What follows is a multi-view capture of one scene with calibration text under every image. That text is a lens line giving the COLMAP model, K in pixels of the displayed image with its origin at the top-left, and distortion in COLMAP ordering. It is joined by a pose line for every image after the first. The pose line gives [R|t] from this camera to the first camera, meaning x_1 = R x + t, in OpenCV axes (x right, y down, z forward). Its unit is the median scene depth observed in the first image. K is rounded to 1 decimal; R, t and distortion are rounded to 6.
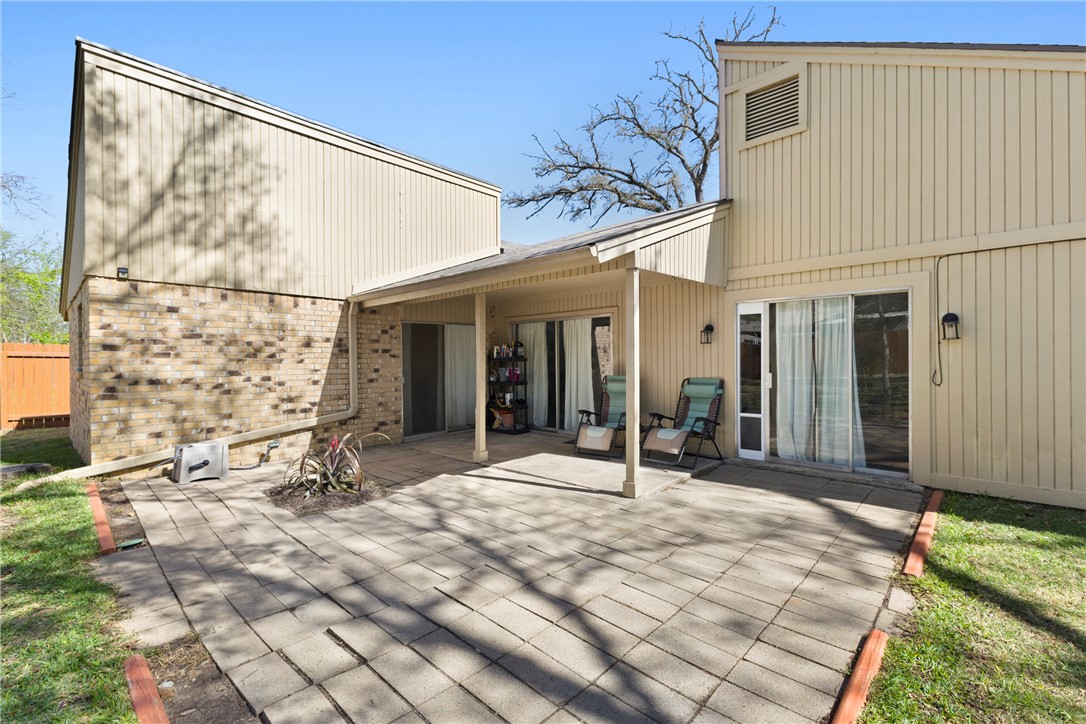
lens RADIAL K [[463.9, 0, 543.0], [0, 463.9, 362.0], [0, 0, 1]] dist [0.000300, -0.000021]
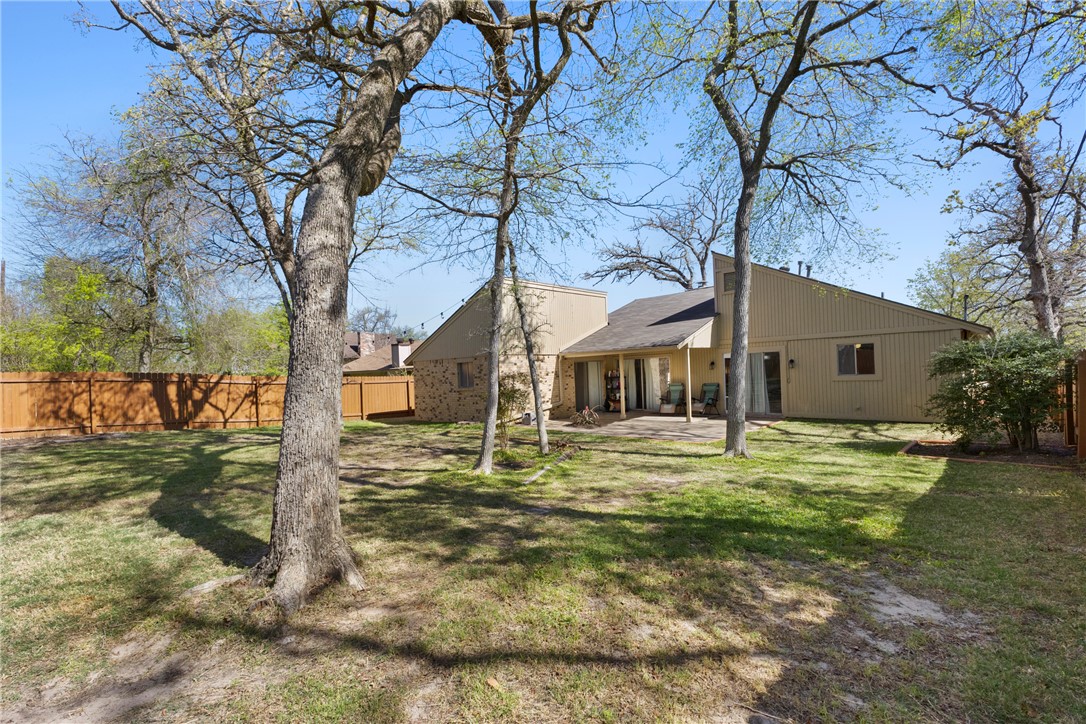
lens RADIAL K [[463.9, 0, 543.0], [0, 463.9, 362.0], [0, 0, 1]] dist [0.000300, -0.000021]
pose [[0.999494, -0.030705, -0.008327, -0.517450], [0.030505, 0.999266, -0.023169, -0.047766], [0.009032, 0.022903, 0.999697, -1.461189]]
